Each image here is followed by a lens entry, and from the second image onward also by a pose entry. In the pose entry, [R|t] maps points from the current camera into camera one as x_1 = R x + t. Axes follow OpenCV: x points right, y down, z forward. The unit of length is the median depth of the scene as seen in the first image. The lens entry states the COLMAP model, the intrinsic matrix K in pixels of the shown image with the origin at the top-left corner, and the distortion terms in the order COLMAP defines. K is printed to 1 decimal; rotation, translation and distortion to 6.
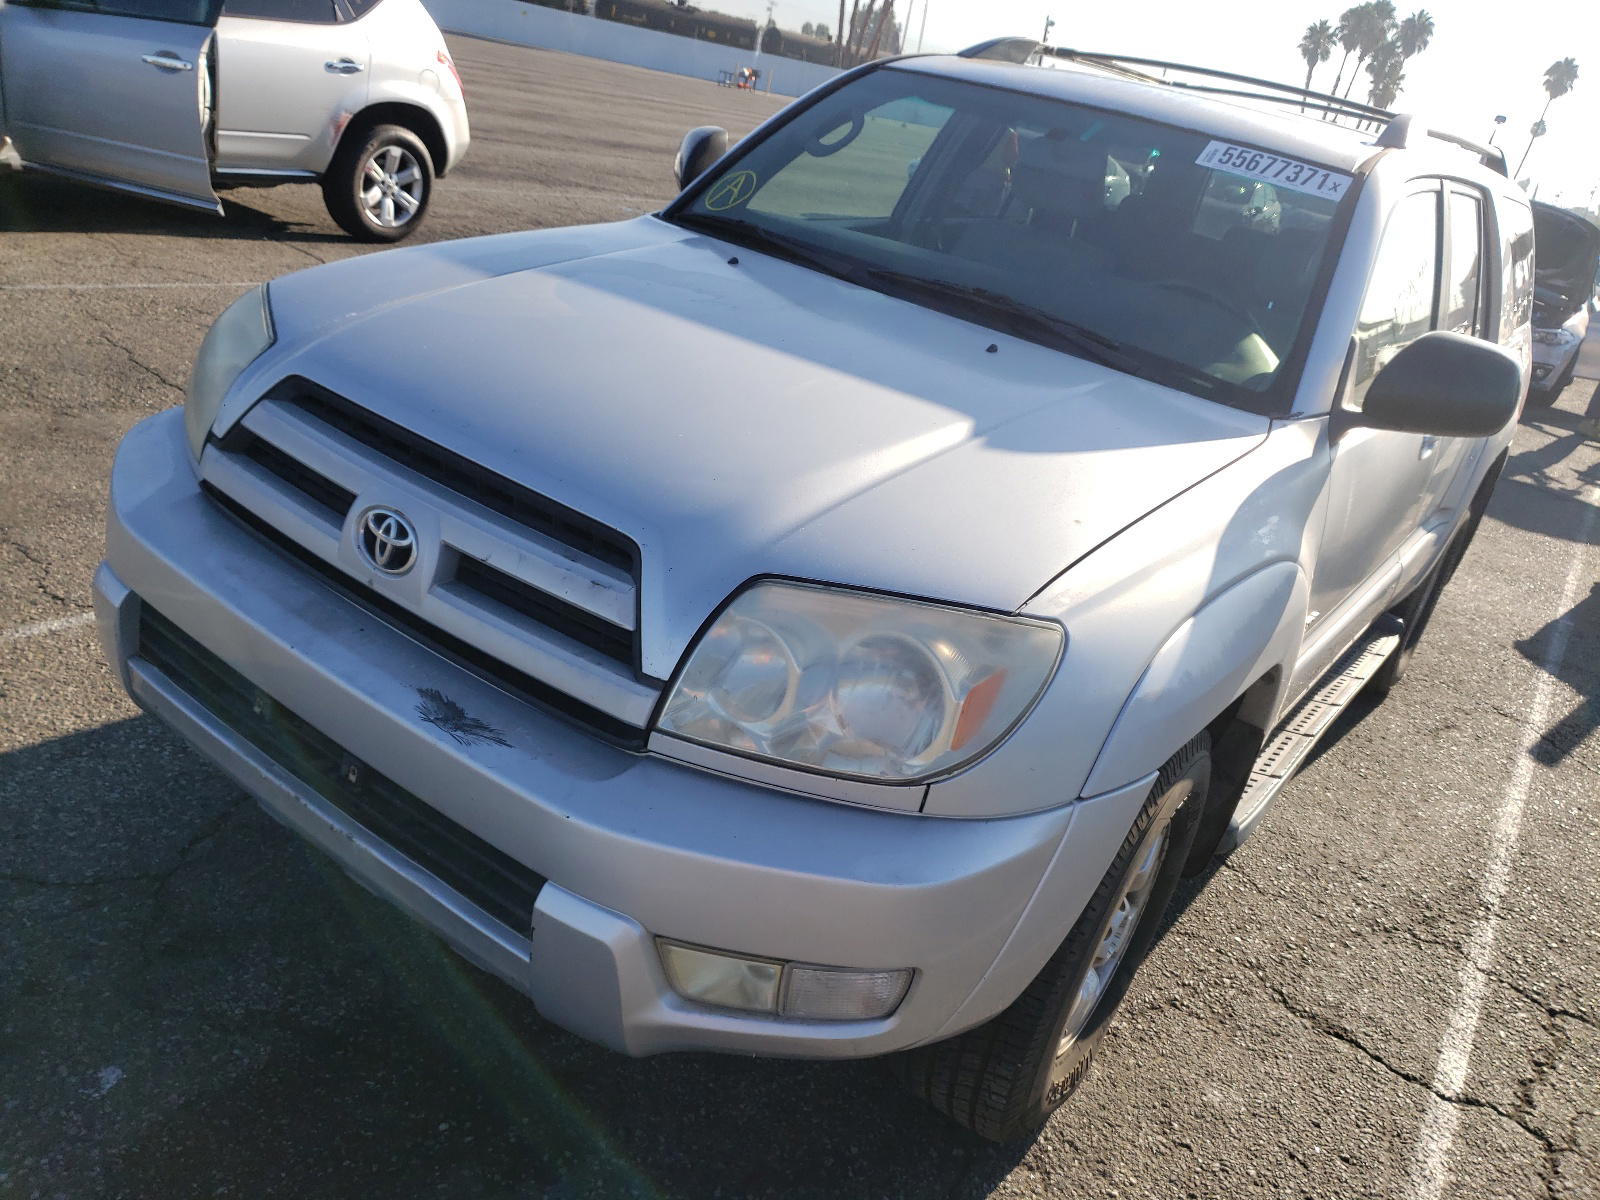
lens RADIAL K [[1228.4, 0, 800.0], [0, 1228.4, 600.0], [0, 0, 1]] dist [0.021921, 0.002784]
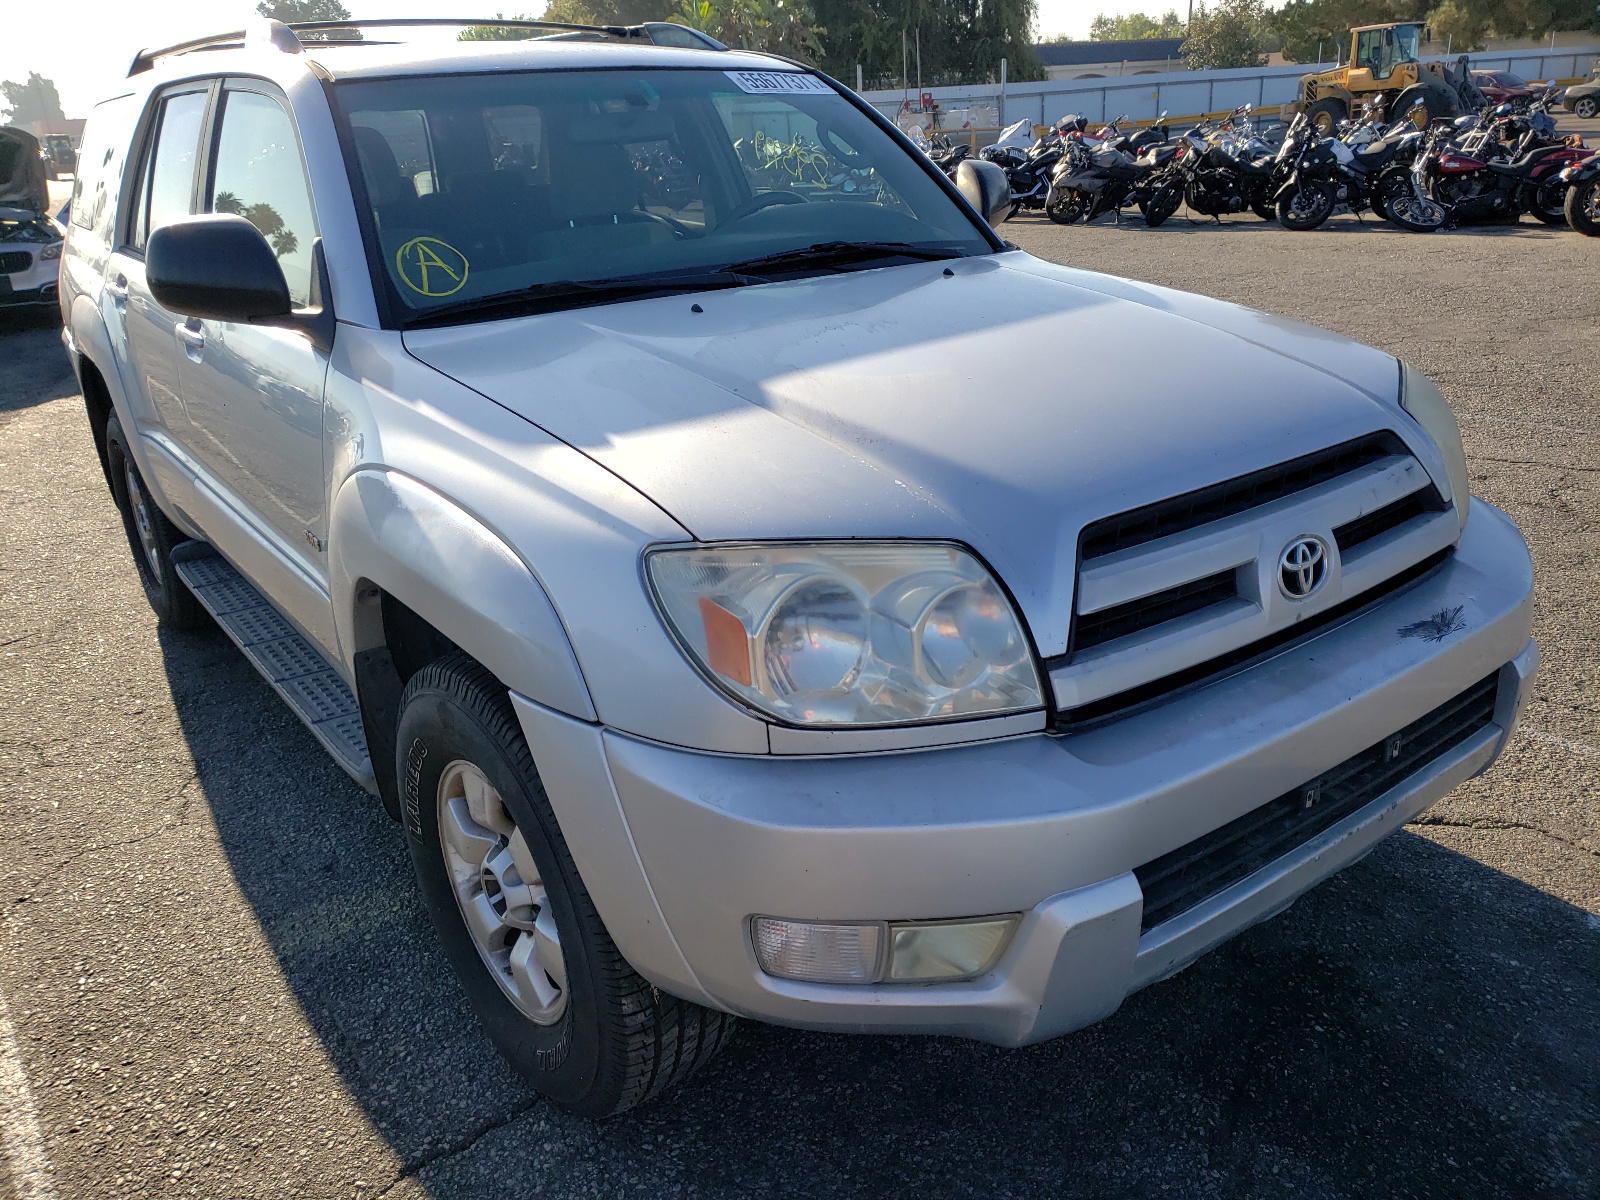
lens RADIAL K [[1186.3, 0, 800.4], [0, 1186.3, 572.9], [0, 0, 1]] dist [-0.006336, -0.001781]
pose [[0.299860, -0.527072, 0.795160, -1.225516], [0.475849, 0.805059, 0.354187, -0.582617], [-0.826833, 0.272169, 0.492211, 0.849397]]
